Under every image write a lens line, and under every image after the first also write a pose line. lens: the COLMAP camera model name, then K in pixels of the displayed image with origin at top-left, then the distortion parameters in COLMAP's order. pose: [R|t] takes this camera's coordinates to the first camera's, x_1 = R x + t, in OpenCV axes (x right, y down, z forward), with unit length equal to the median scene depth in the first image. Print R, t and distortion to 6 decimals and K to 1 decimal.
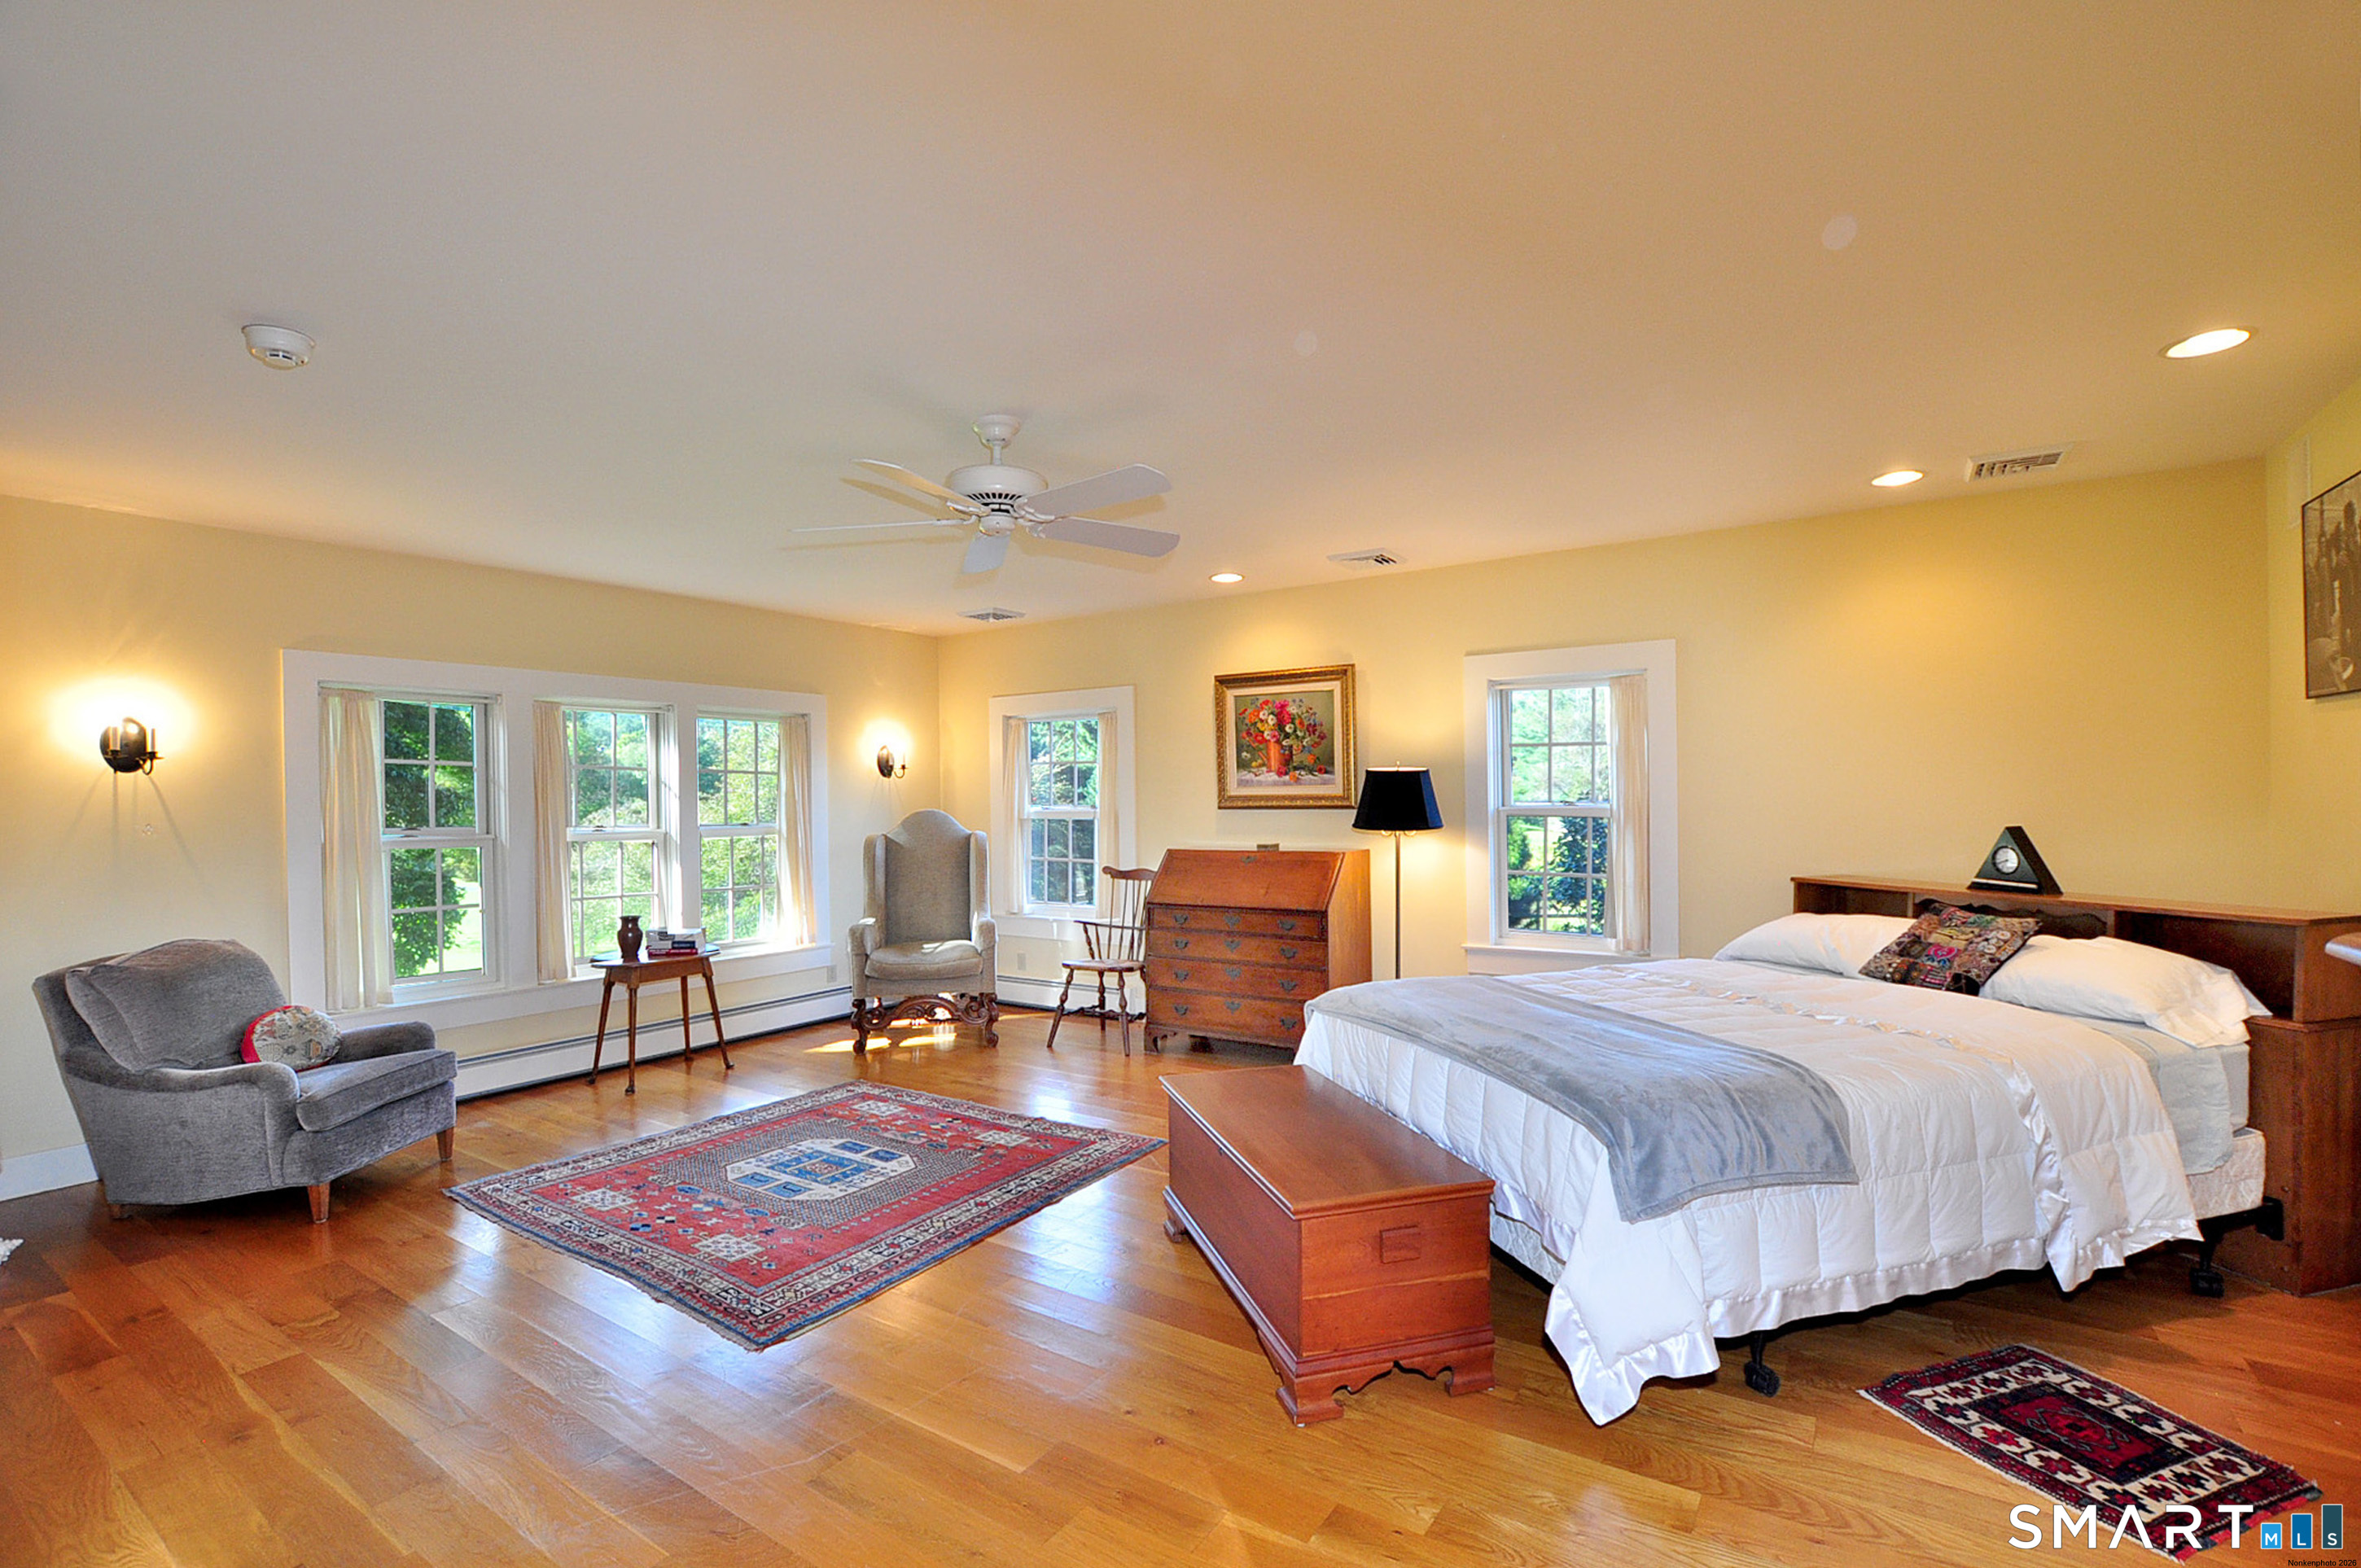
lens RADIAL K [[1052.6, 0, 1182.5], [0, 1052.6, 805.1], [0, 0, 1]] dist [-0.025476, 0.000586]
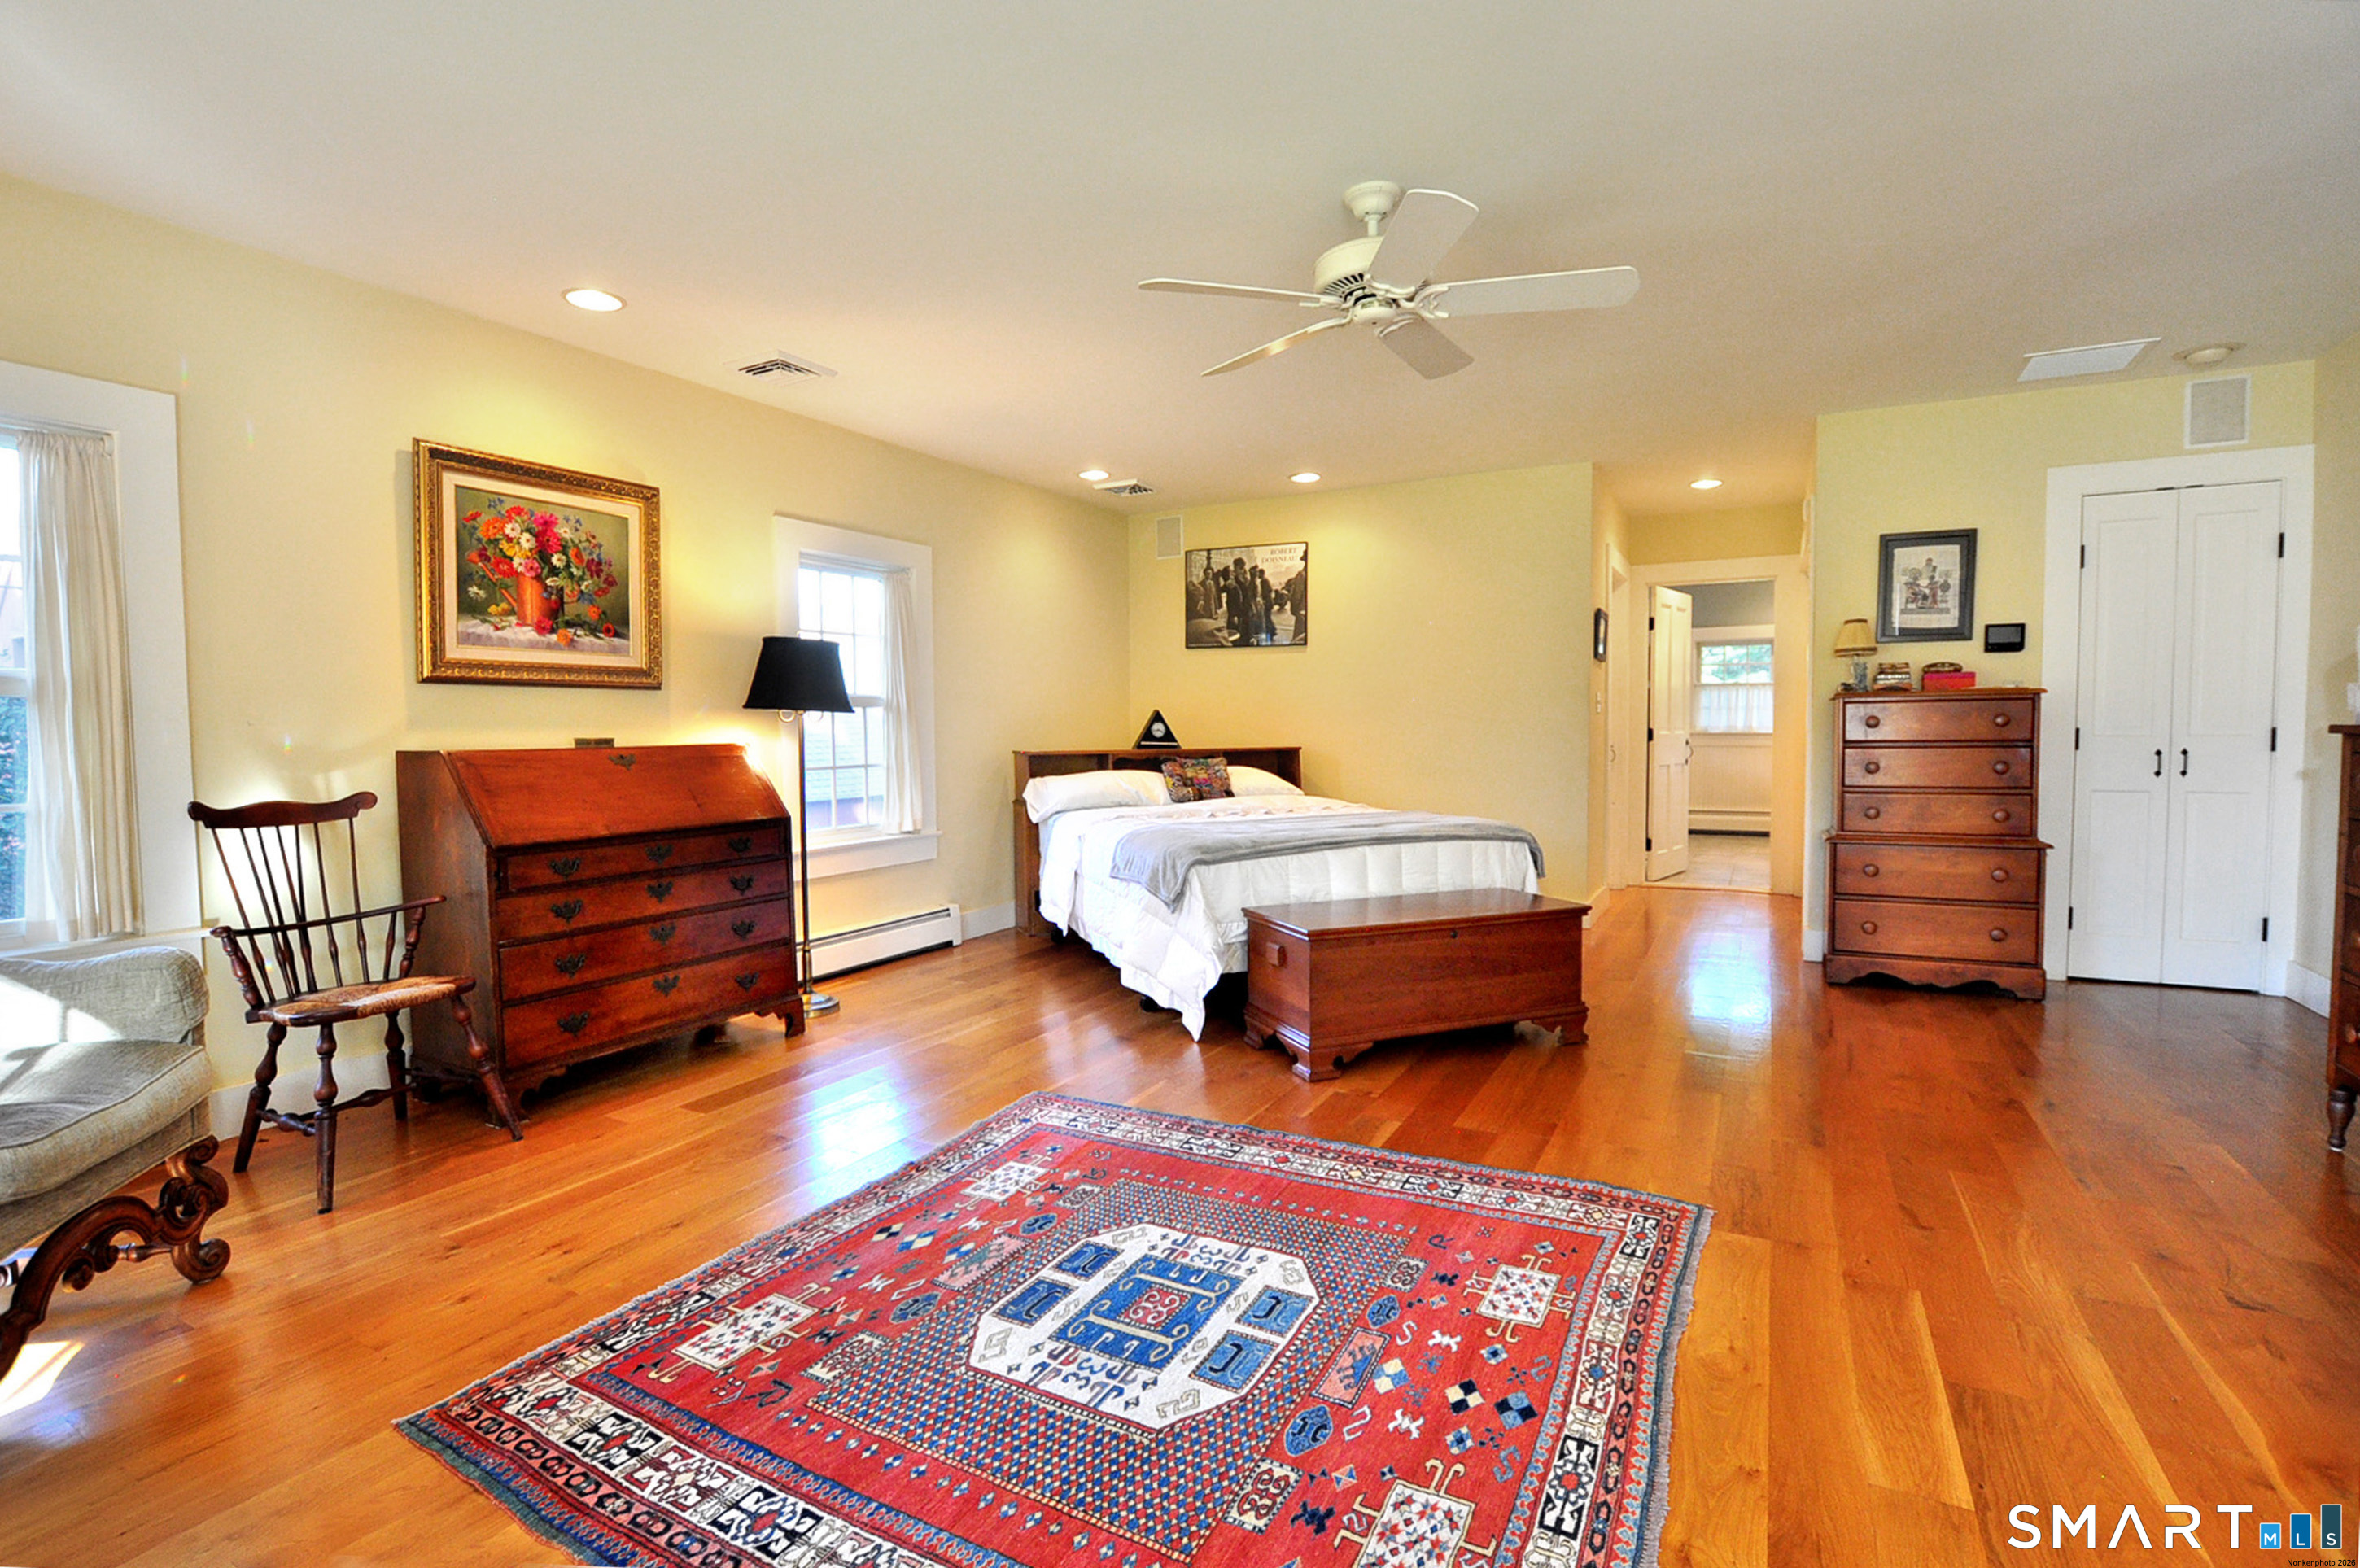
lens RADIAL K [[1052.1, 0, 1185.2], [0, 1052.1, 770.0], [0, 0, 1]] dist [-0.025476, 0.000586]
pose [[-0.075796, -0.033600, 0.996557, -0.652307], [0.012003, 0.999329, 0.034606, 0.043199], [-0.997051, 0.014585, -0.075342, 0.770410]]
